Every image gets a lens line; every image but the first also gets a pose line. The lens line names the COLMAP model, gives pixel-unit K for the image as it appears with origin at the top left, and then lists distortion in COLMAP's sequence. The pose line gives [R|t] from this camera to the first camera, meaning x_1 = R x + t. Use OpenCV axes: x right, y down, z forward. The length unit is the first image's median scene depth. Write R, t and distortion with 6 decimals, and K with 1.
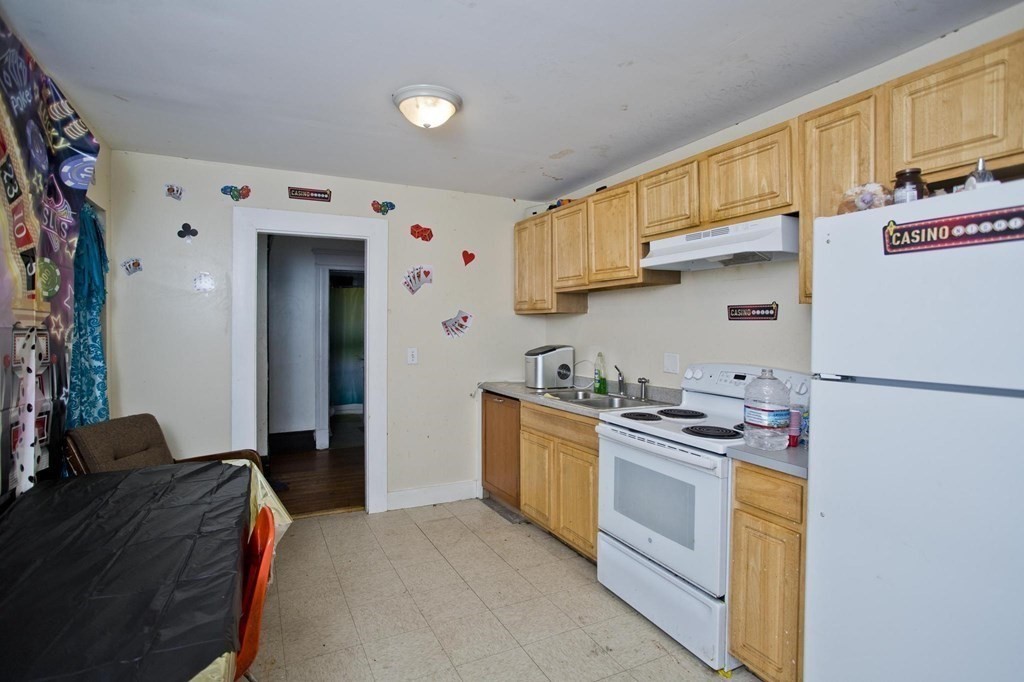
lens RADIAL K [[501.2, 0, 503.3], [0, 501.2, 324.8], [0, 0, 1]] dist [-0.054444, 0.028183]
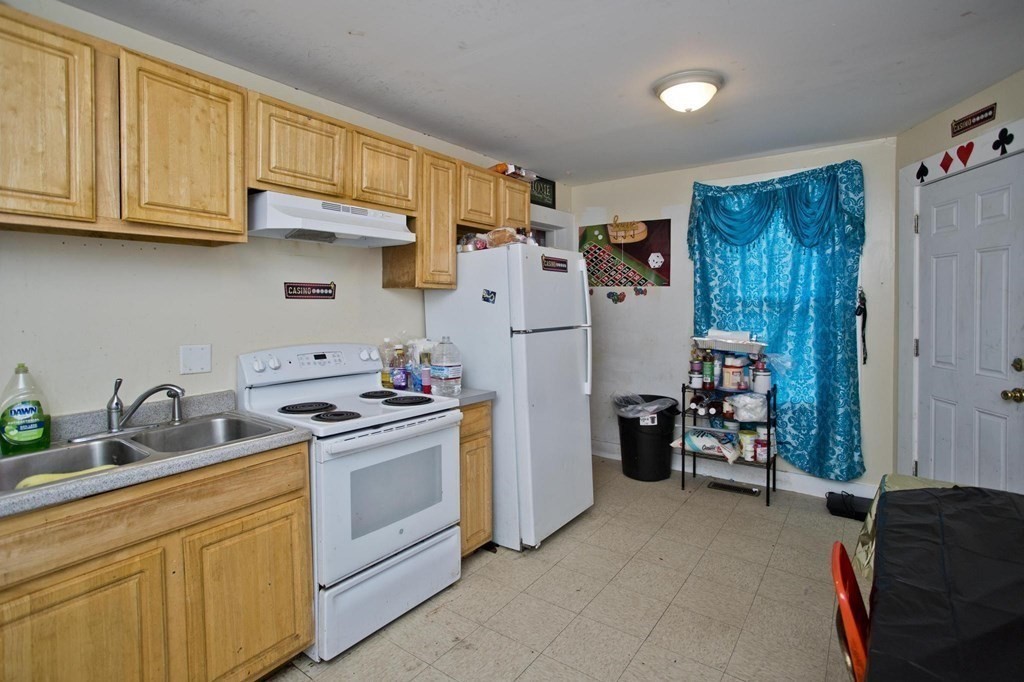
lens RADIAL K [[548.1, 0, 463.9], [0, 548.1, 313.1], [0, 0, 1]] dist [-0.022139, 0.000776]
pose [[-0.439535, -0.016705, 0.898070, -0.634495], [0.002448, 0.999801, 0.019795, -0.001719], [-0.898222, 0.010899, -0.439406, 1.242291]]
